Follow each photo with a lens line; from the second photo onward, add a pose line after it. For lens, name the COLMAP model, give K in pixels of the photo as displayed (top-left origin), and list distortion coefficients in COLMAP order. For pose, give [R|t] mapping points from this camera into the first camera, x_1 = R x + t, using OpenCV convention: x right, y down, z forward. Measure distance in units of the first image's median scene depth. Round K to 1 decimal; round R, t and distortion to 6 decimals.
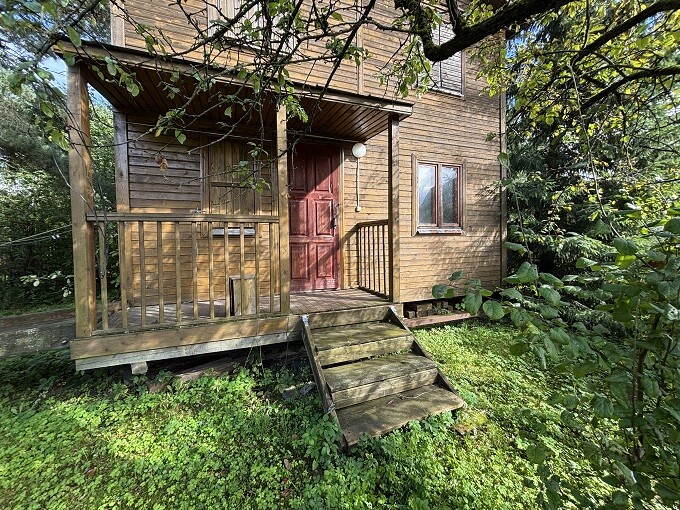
lens RADIAL K [[272.3, 0, 332.8], [0, 272.3, 252.5], [0, 0, 1]] dist [-0.002972, -0.000091]
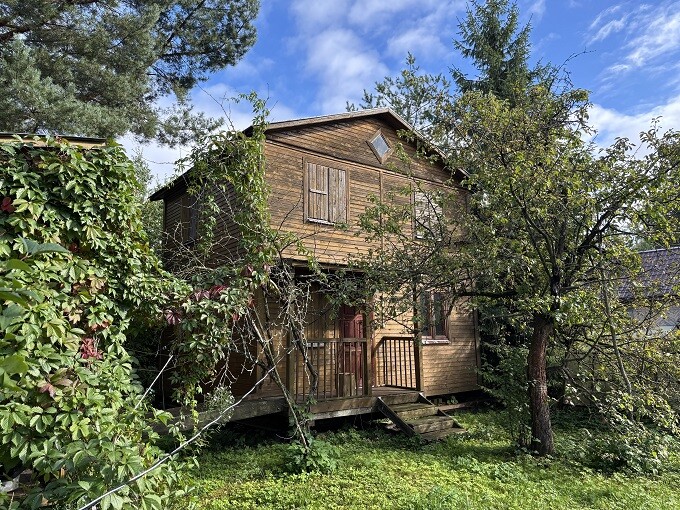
lens RADIAL K [[514.5, 0, 341.8], [0, 514.5, 254.0], [0, 0, 1]] dist [0.008958, 0.000817]
pose [[0.949531, 0.057221, 0.308410, -0.921942], [0.006856, 0.979199, -0.202786, 0.007583], [-0.313599, 0.194666, 0.929387, -1.399050]]
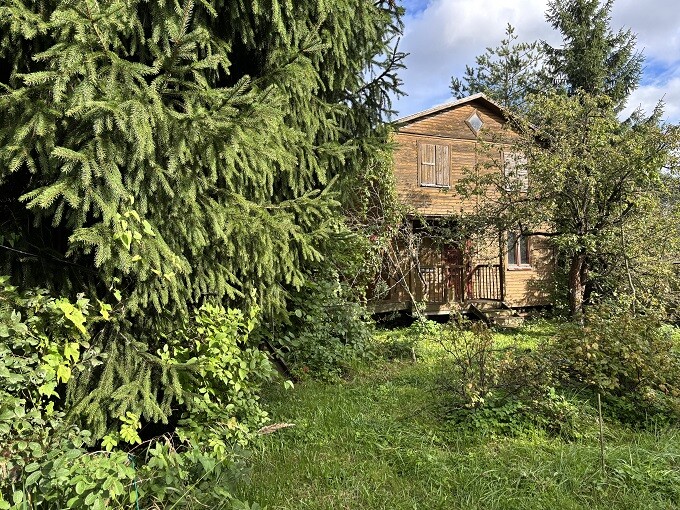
lens RADIAL K [[514.5, 0, 338.9], [0, 514.5, 256.3], [0, 0, 1]] dist [0.008958, 0.000817]
pose [[0.996977, -0.000827, 0.077695, -1.164806], [0.007090, 0.996740, -0.080372, 0.117000], [-0.077375, 0.080680, 0.993732, -2.512881]]
